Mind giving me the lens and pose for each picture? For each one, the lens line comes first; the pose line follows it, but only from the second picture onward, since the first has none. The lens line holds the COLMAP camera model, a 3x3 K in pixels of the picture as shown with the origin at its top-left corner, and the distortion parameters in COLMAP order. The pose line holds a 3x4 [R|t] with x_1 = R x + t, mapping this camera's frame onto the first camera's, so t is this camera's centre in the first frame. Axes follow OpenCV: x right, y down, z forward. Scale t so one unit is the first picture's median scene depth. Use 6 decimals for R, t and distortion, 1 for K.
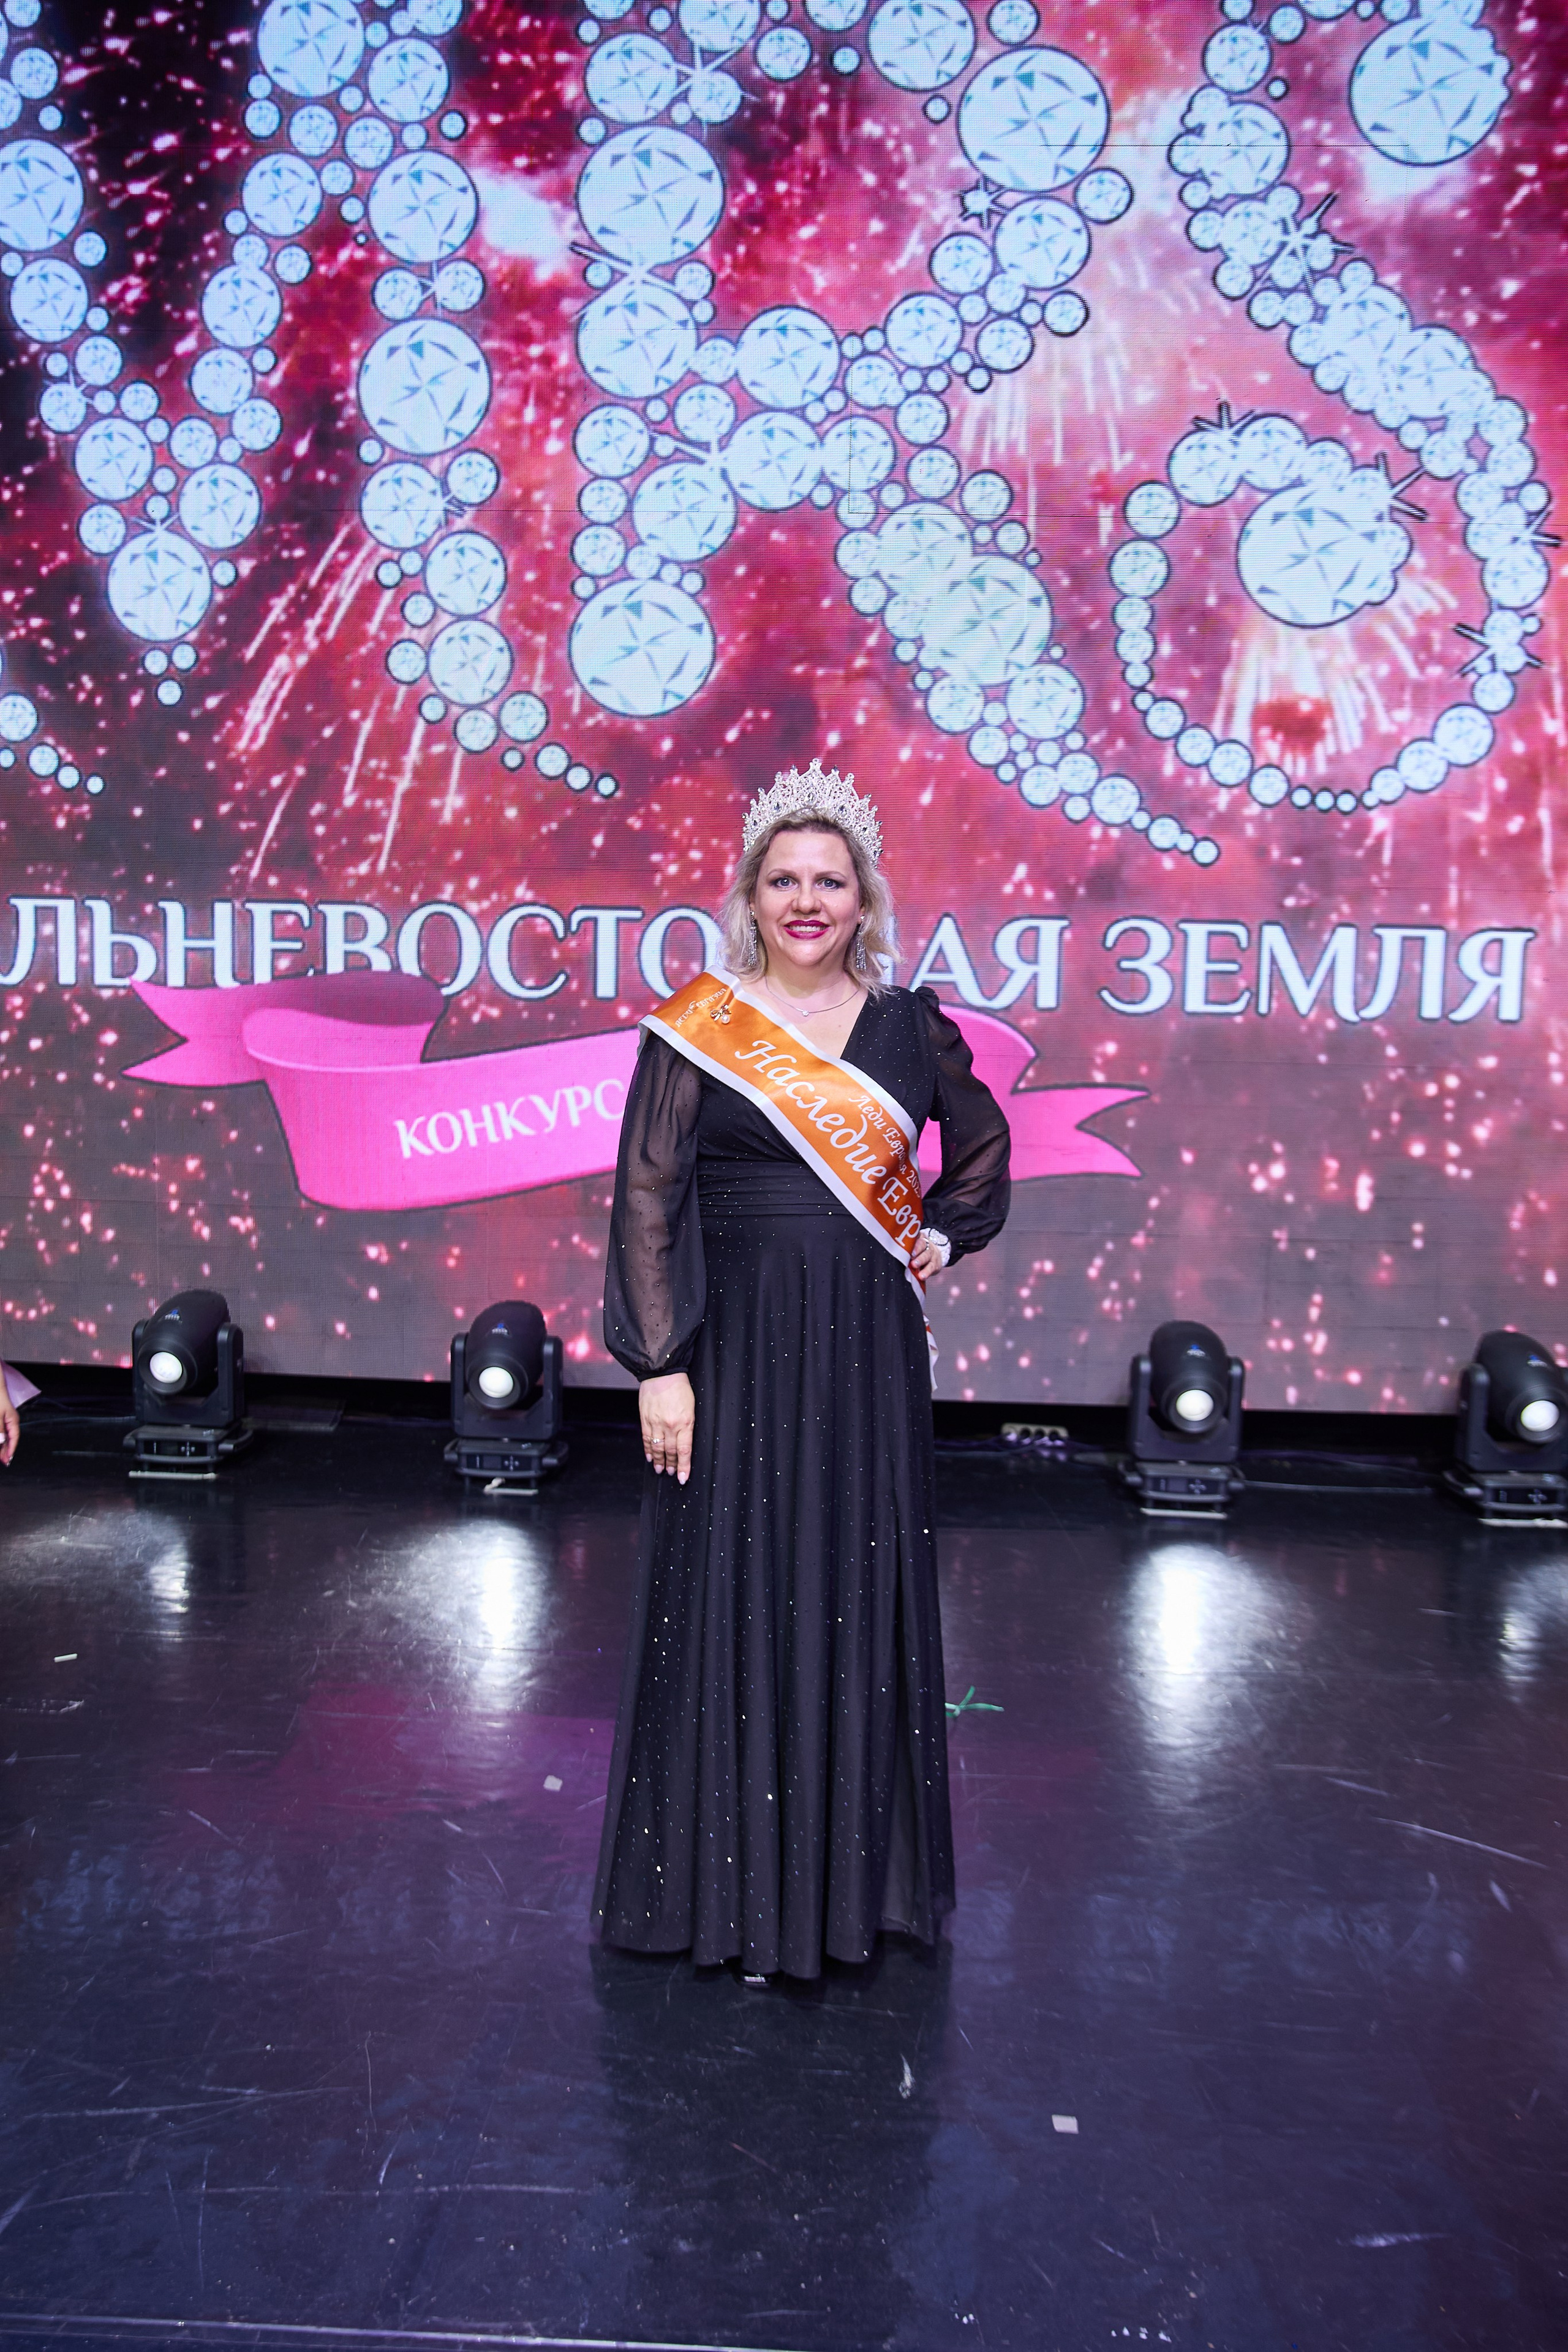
lens RADIAL K [[1893.9, 0, 782.6], [0, 1893.9, 1188.0], [0, 0, 1]] dist [-0.077224, 0.091186]
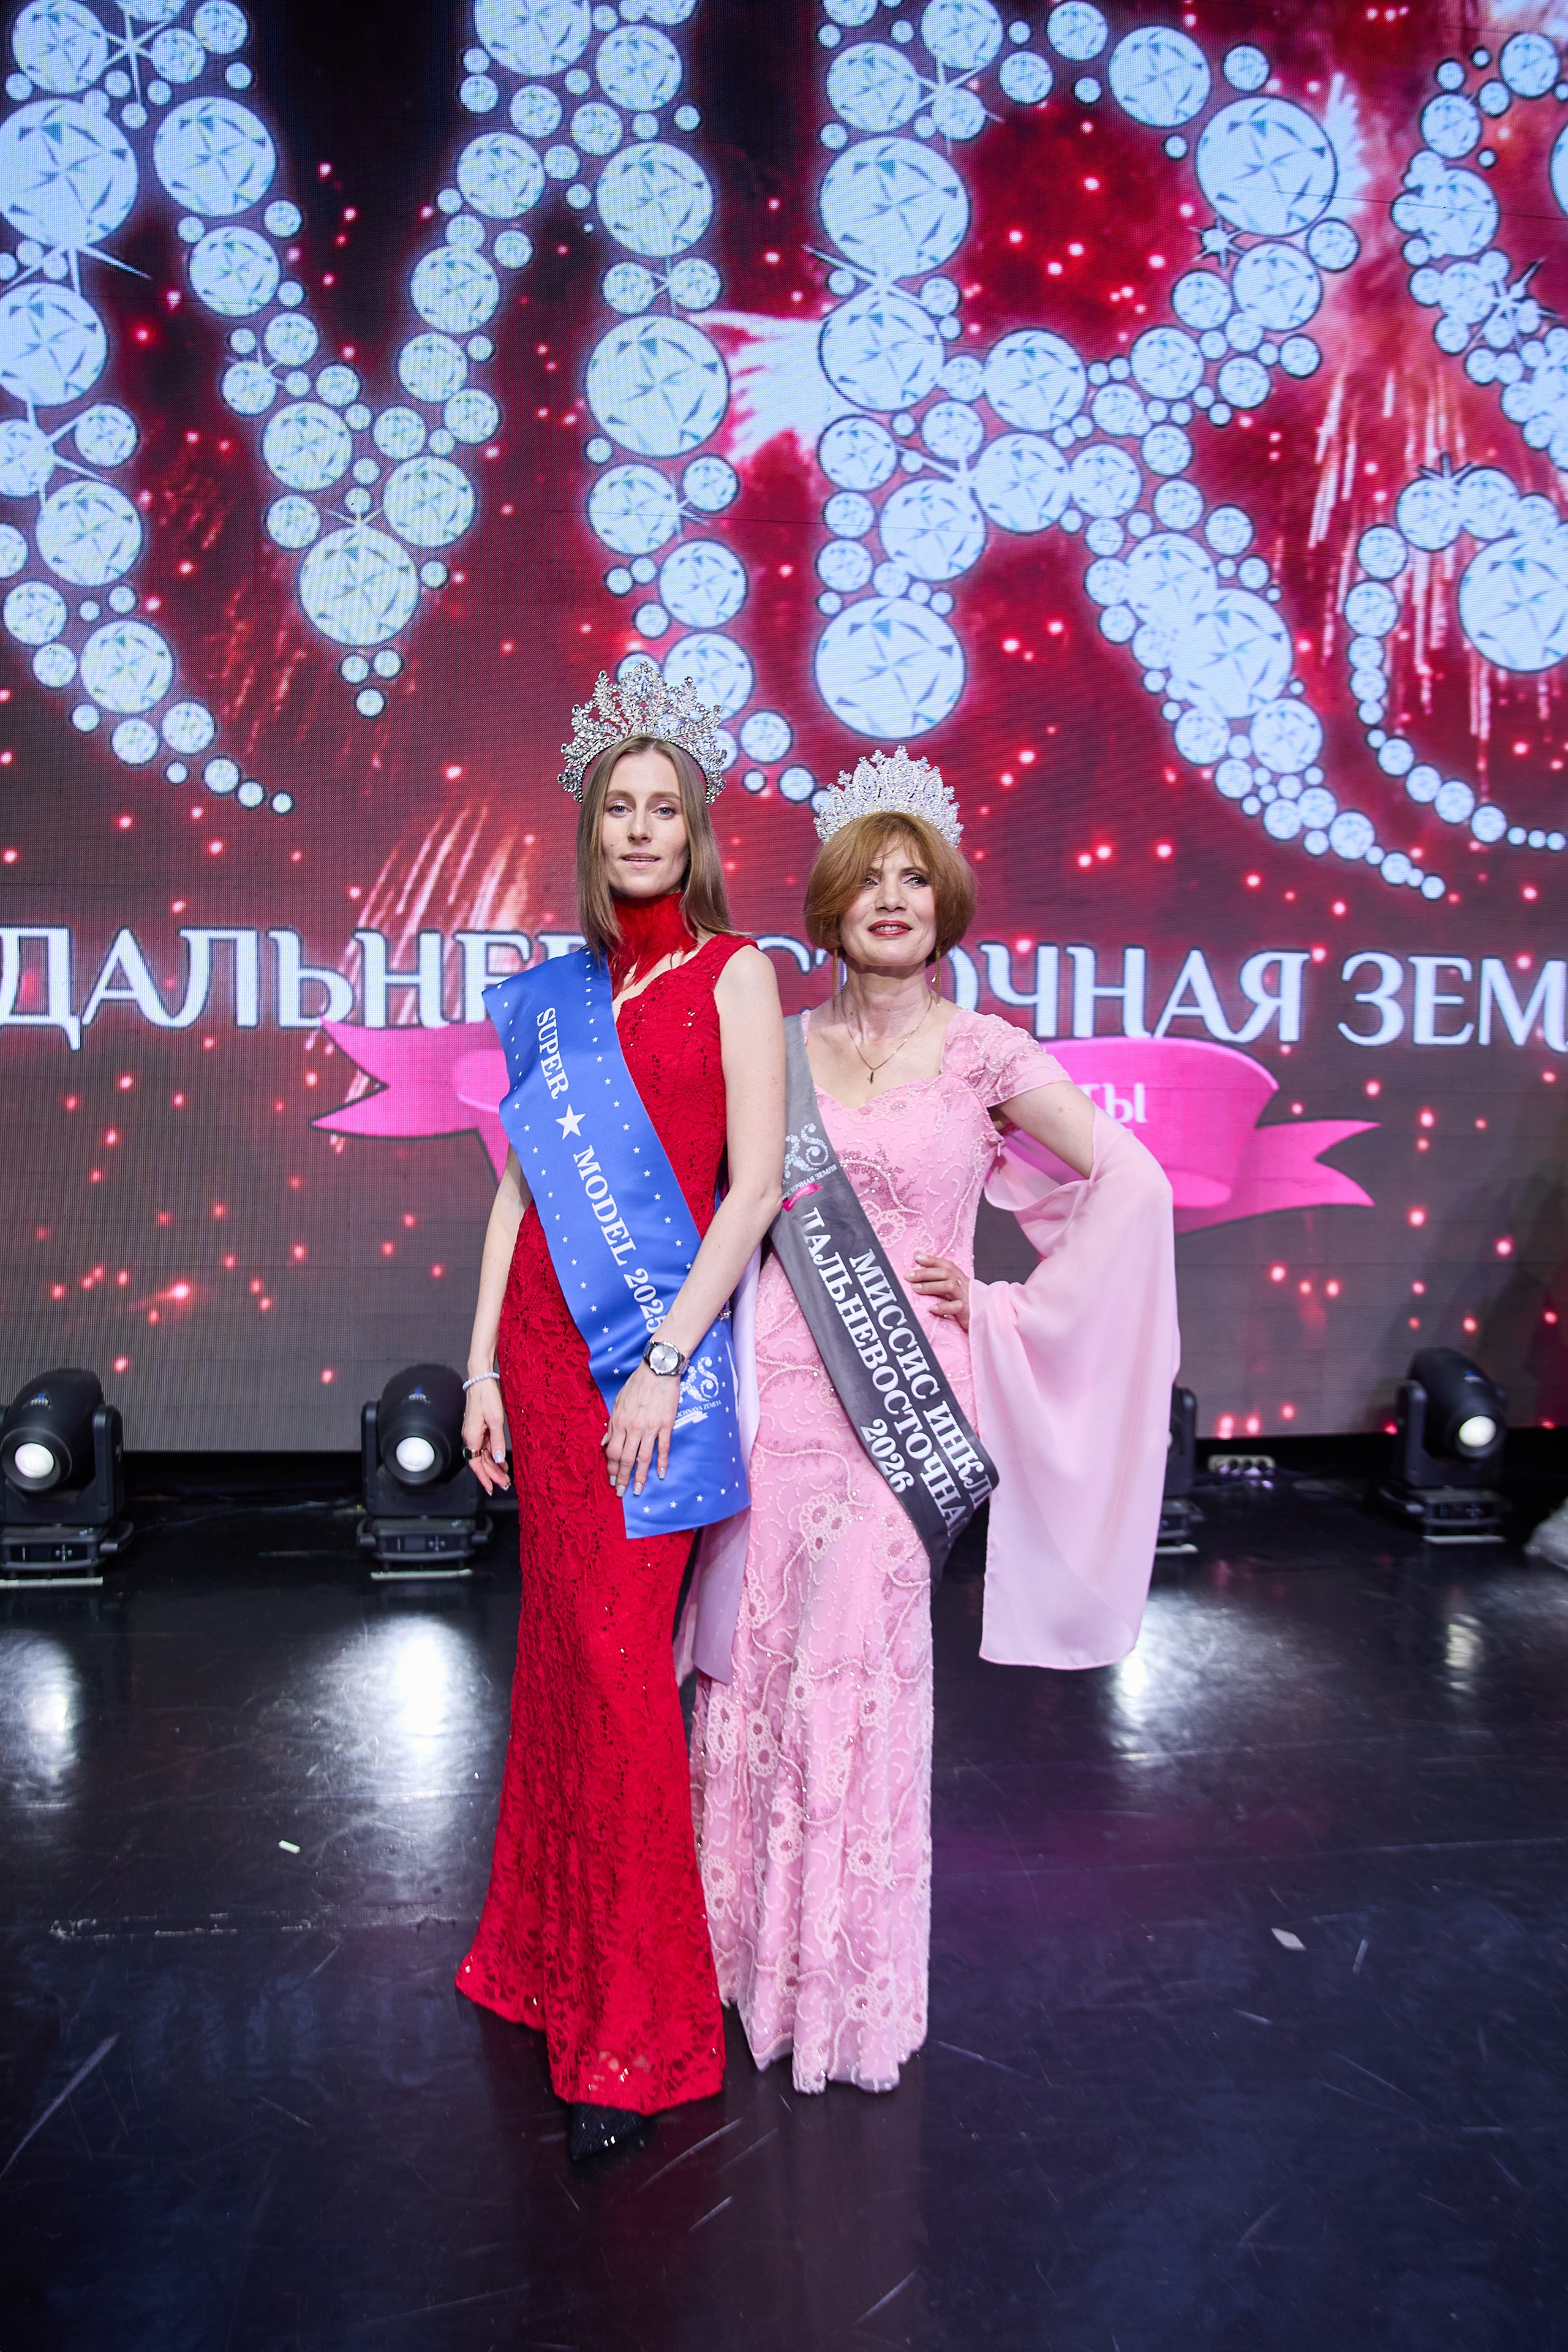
lens RADIAL K [[1654.7, 0, 771.2], [0, 1654.7, 1181.5], [0, 0, 1]] dist [-0.101929, 0.071691]
pose [[0.982842, -0.026654, 0.182514, -0.295752], [0.030440, 0.999375, -0.017971, -0.013999], [-0.181921, 0.023218, 0.983039, 0.202080]]
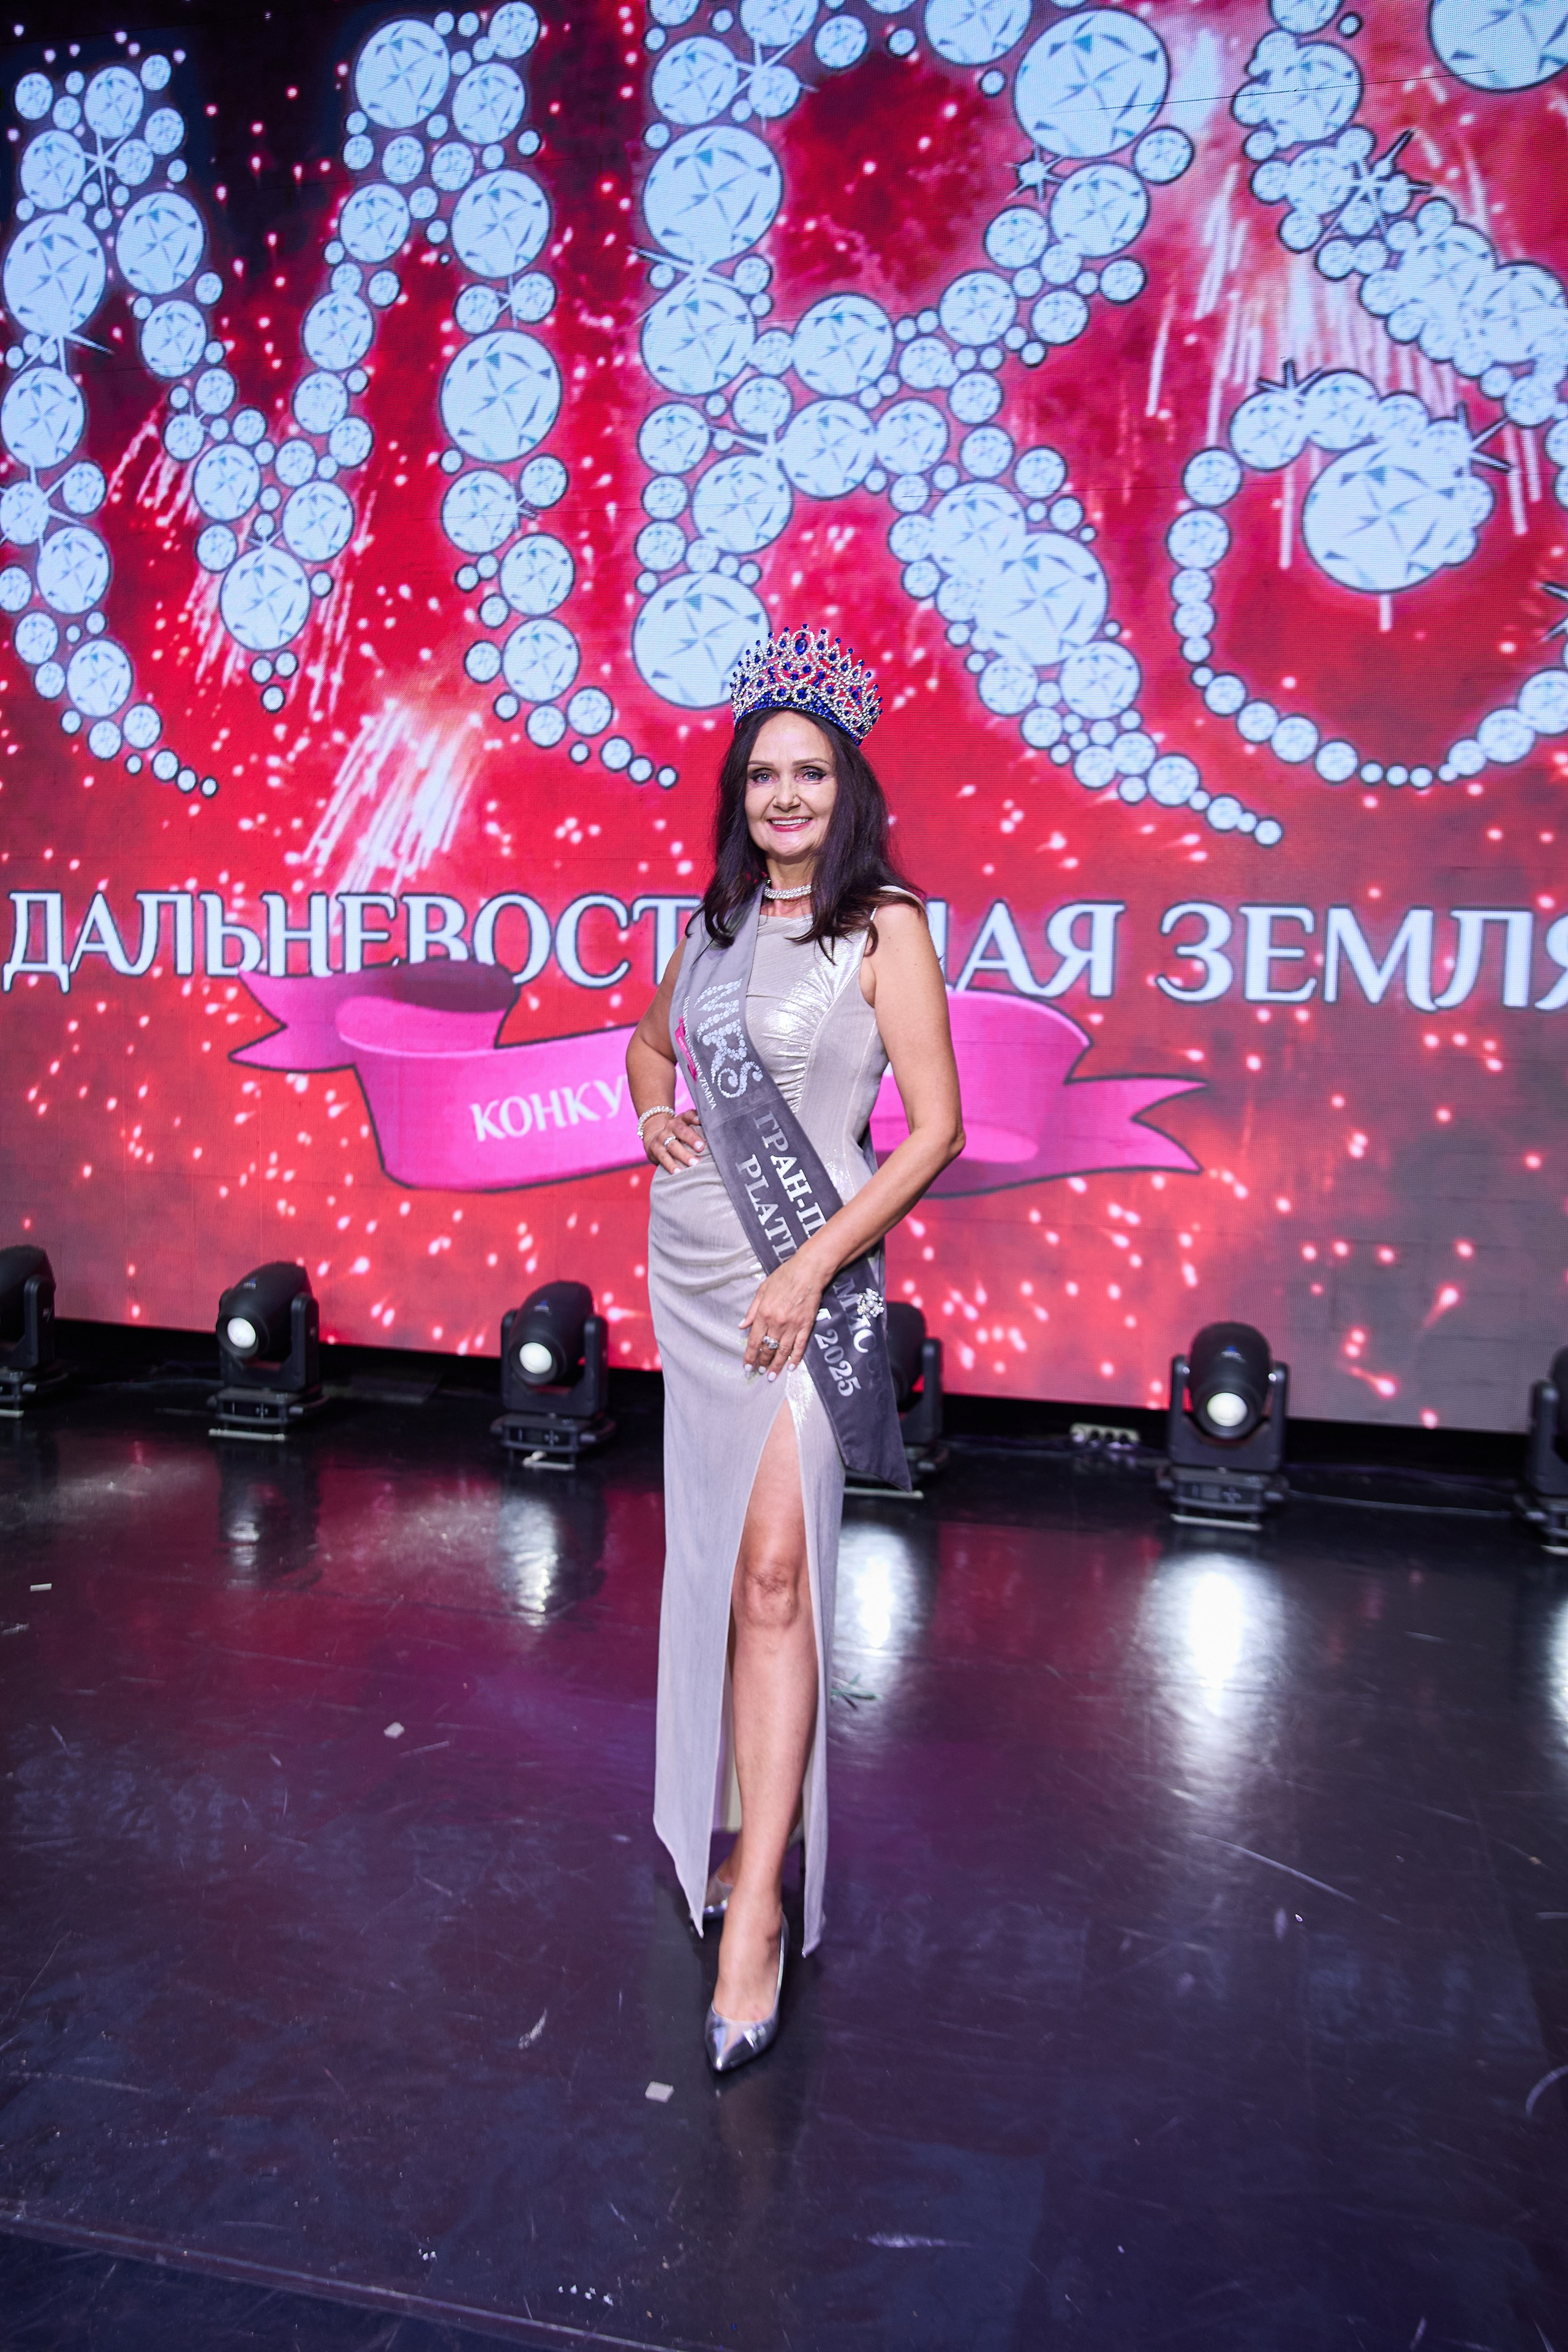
lens RADIAL K [[1893.9, 0, 784.1], [0, 1893.9, 1189.7], [0, 0, 1]] dist [-0.077224, 0.091186]
pose [[0.980057, 0.020645, -0.197640, 0.177346], [-0.021892, 0.999752, -0.004128, 0.012082], [0.197506, 0.008373, 0.980266, 0.017938]]
